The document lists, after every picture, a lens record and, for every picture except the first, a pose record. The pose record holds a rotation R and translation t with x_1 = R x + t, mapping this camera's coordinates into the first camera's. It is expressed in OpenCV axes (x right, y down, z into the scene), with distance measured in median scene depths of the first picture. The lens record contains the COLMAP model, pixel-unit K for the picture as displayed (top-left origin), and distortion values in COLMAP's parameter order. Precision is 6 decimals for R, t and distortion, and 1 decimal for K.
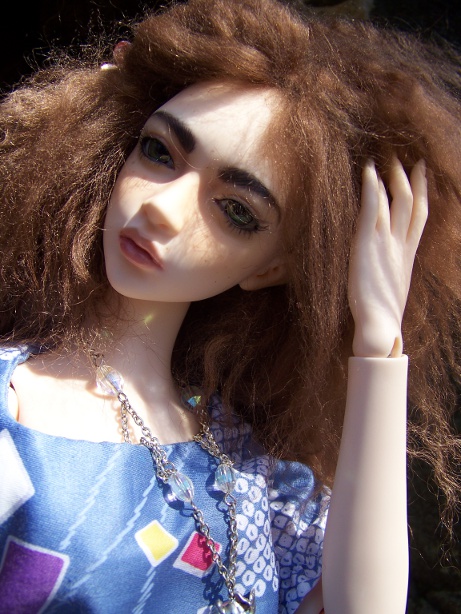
lens RADIAL K [[644.2, 0, 231.9], [0, 644.2, 330.1], [0, 0, 1]] dist [-0.218219, 0.002115]
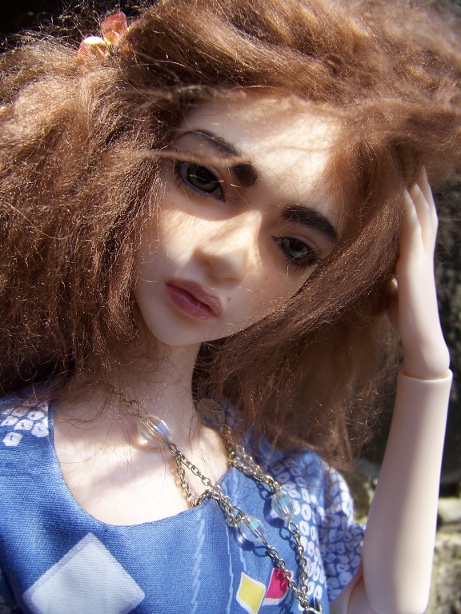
lens RADIAL K [[649.6, 0, 230.5], [0, 649.6, 307.0], [0, 0, 1]] dist [-0.285366, 0.209587]
pose [[0.948622, -0.107613, 0.297548, -0.367309], [0.036688, 0.971454, 0.234375, -0.326949], [-0.314276, -0.211416, 0.925491, 0.162556]]
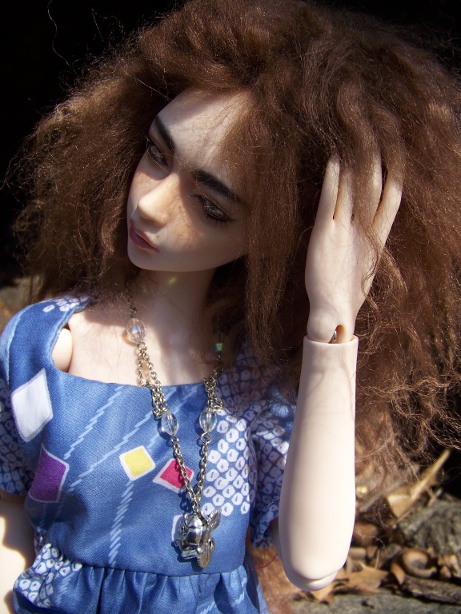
lens RADIAL K [[649.6, 0, 230.5], [0, 649.6, 307.0], [0, 0, 1]] dist [-0.285366, 0.209587]
pose [[0.899803, 0.086946, -0.427545, 0.564441], [-0.001896, 0.980712, 0.195449, -0.236432], [0.436292, -0.175055, 0.882613, -0.055496]]
